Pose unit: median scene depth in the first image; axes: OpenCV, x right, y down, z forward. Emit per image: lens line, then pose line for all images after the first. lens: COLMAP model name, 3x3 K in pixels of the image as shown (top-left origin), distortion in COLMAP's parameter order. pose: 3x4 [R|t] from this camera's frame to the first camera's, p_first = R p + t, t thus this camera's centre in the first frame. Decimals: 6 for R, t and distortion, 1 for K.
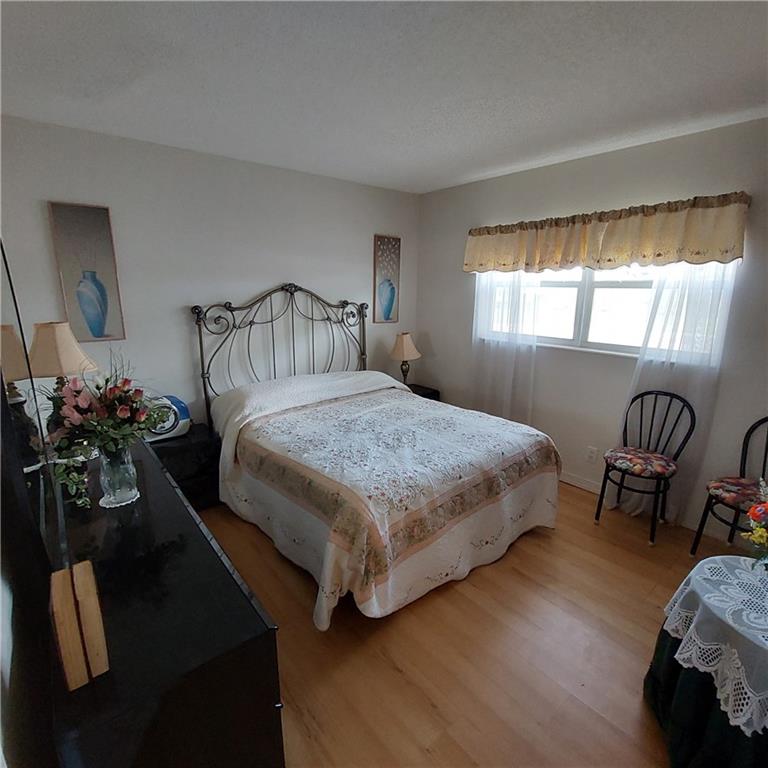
lens RADIAL K [[409.9, 0, 388.4], [0, 409.9, 383.3], [0, 0, 1]] dist [-0.018591, -0.001385]
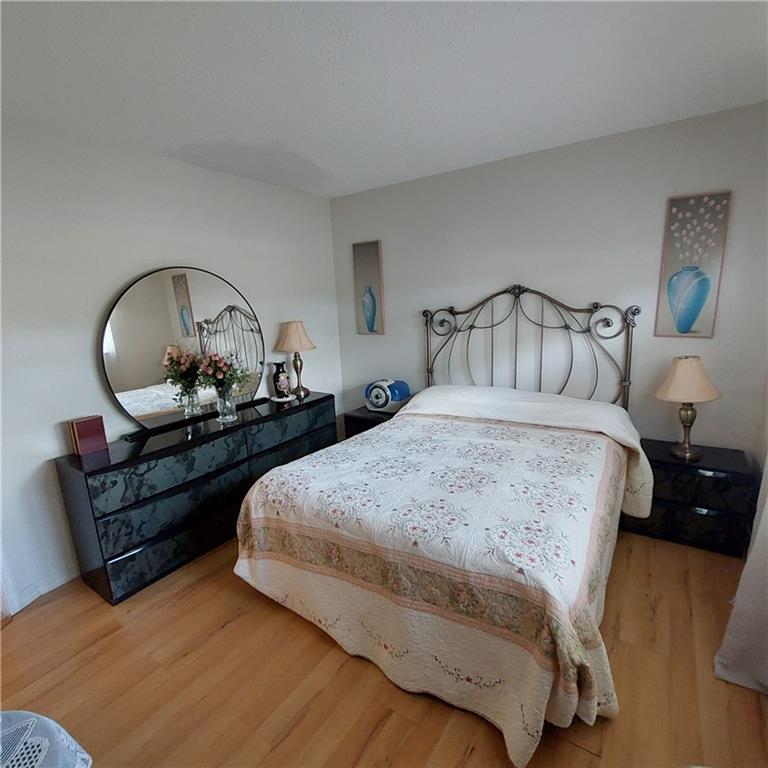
lens RADIAL K [[409.9, 0, 388.1], [0, 409.9, 386.8], [0, 0, 1]] dist [-0.018591, -0.001385]
pose [[0.285124, 0.179764, -0.941482, 0.586025], [-0.169038, 0.976290, 0.135218, -0.106398], [0.943467, 0.120593, 0.308751, 0.515114]]
